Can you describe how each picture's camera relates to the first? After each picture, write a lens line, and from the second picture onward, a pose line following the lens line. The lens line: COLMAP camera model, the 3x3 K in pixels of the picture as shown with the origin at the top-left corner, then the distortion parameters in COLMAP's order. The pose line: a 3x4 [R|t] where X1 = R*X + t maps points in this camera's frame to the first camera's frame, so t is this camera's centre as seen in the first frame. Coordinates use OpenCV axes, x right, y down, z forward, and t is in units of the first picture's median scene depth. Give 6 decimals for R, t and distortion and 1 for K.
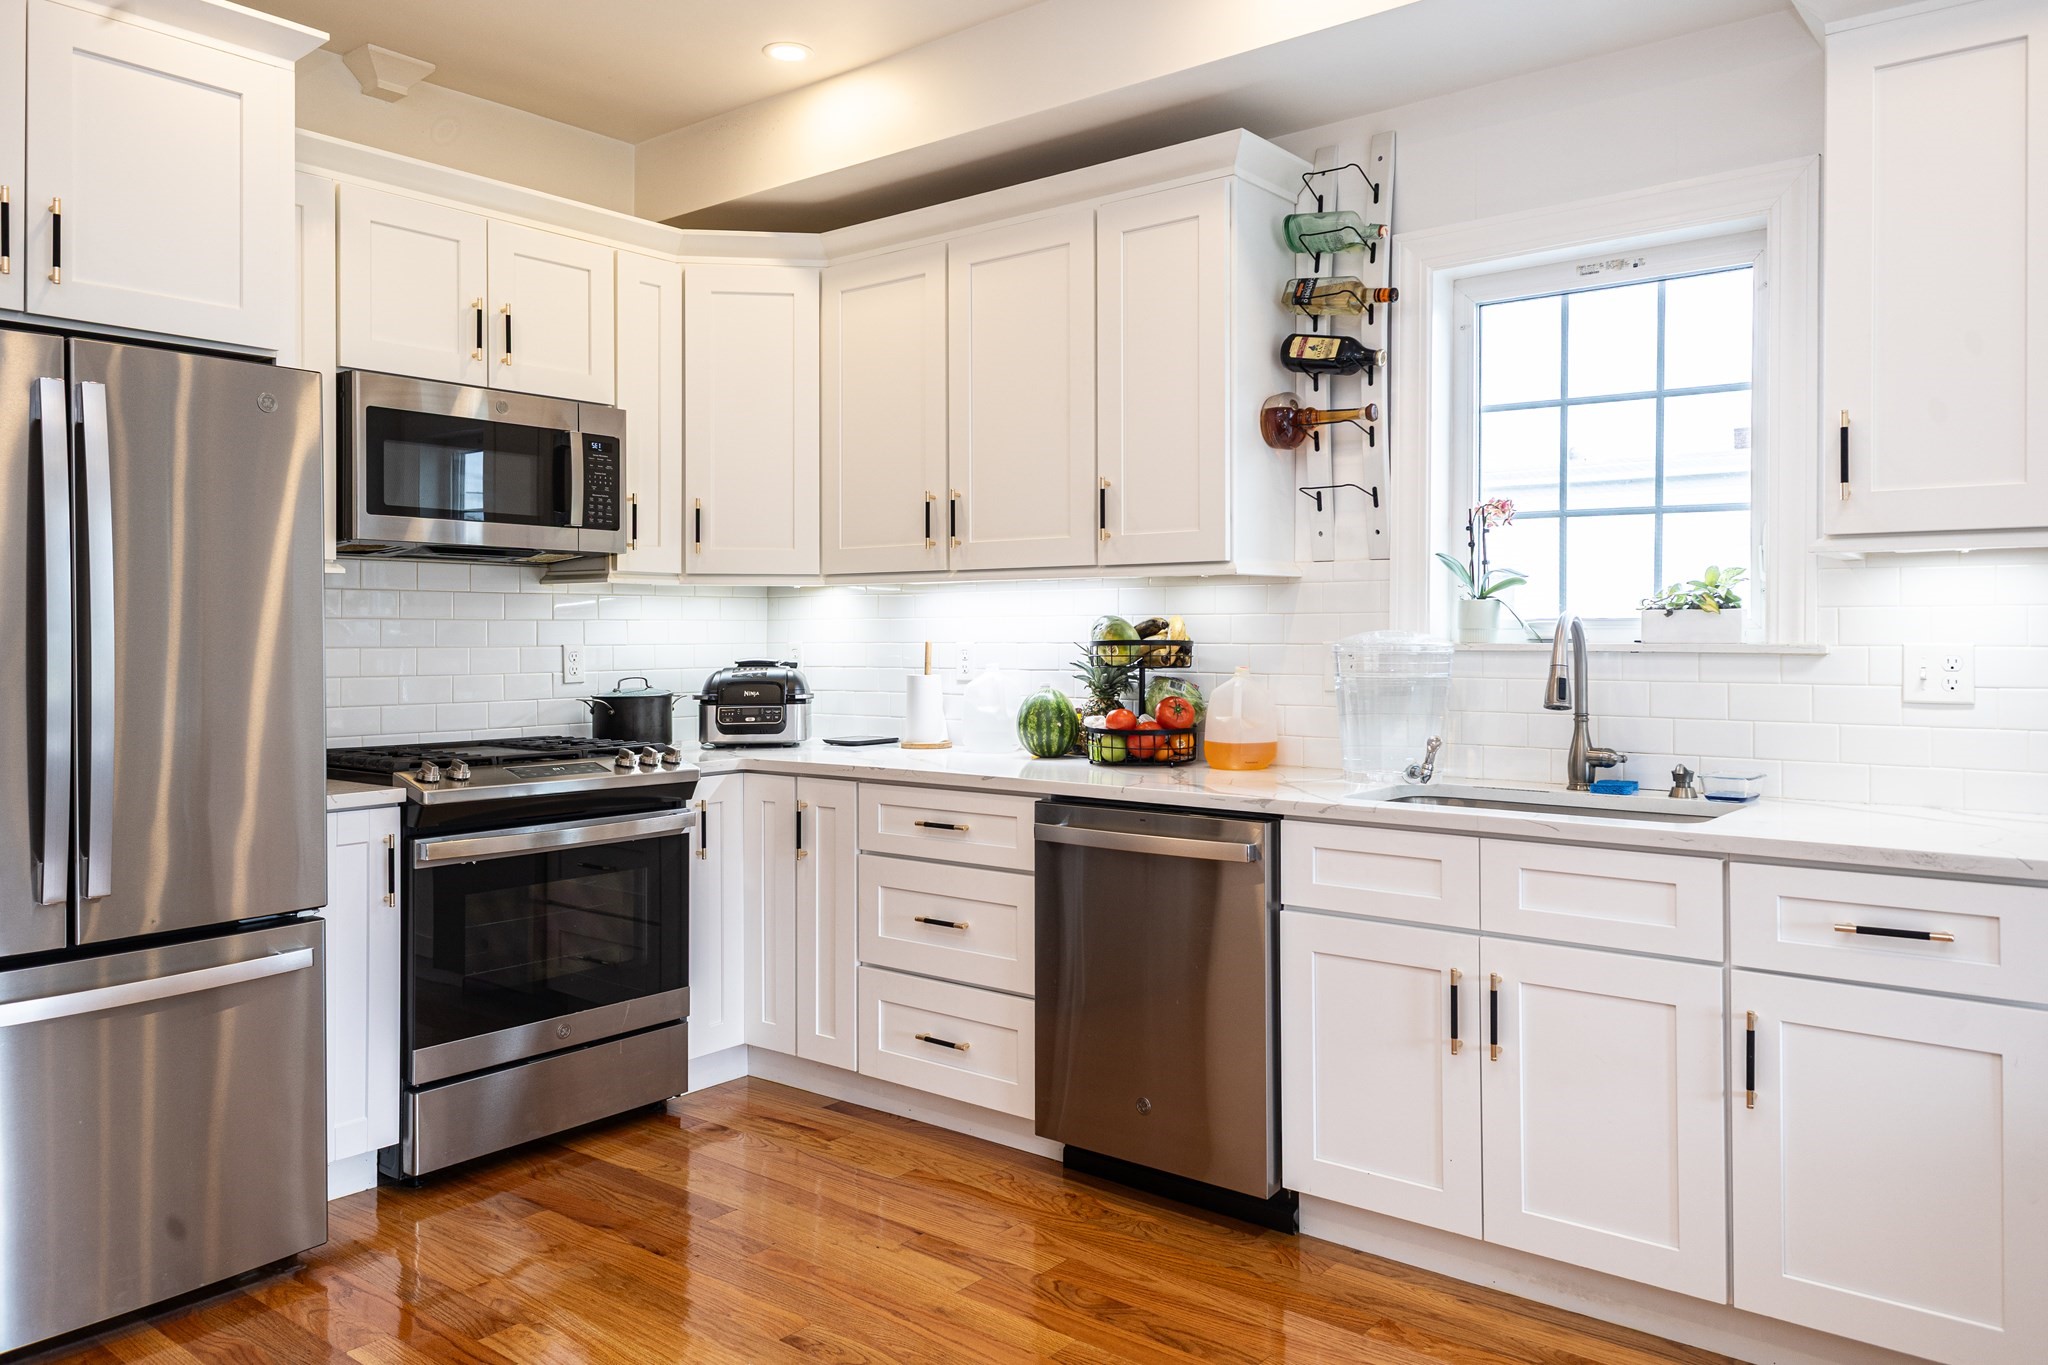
lens RADIAL K [[1524.5, 0, 1105.0], [0, 1524.5, 634.5], [0, 0, 1]] dist [0.030042, -0.011416]
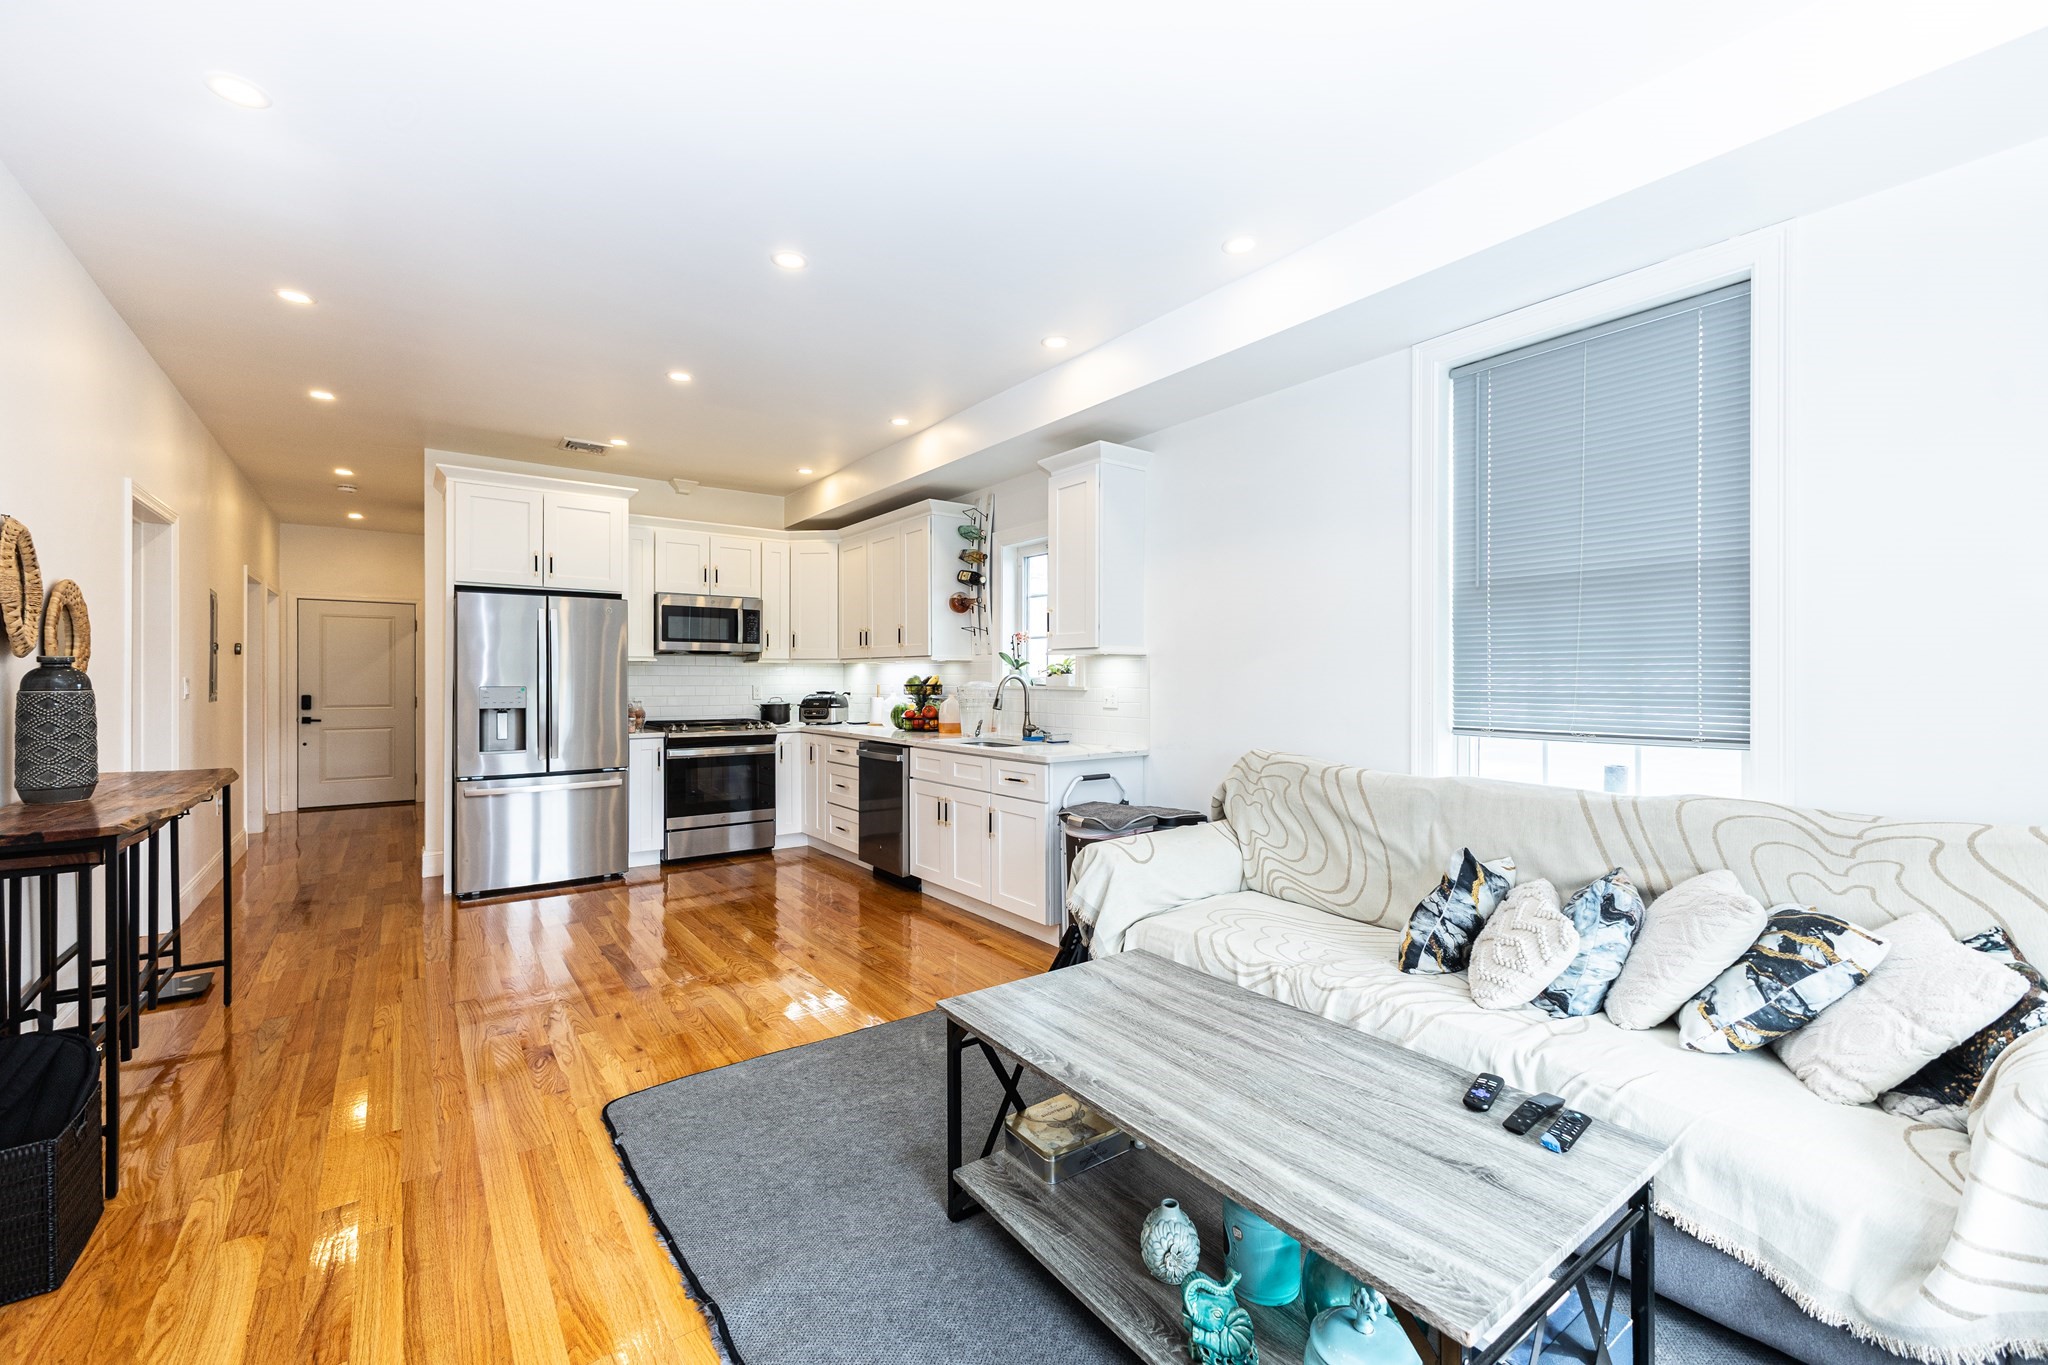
lens RADIAL K [[857.4, 0, 1024.0], [0, 857.4, 682.5], [0, 0, 1]] dist [0.015039, 0.000146]
pose [[0.965671, 0.003049, -0.259749, 0.612231], [-0.002005, 0.999989, 0.004286, -0.006515], [0.259759, -0.003618, 0.965667, -0.417771]]
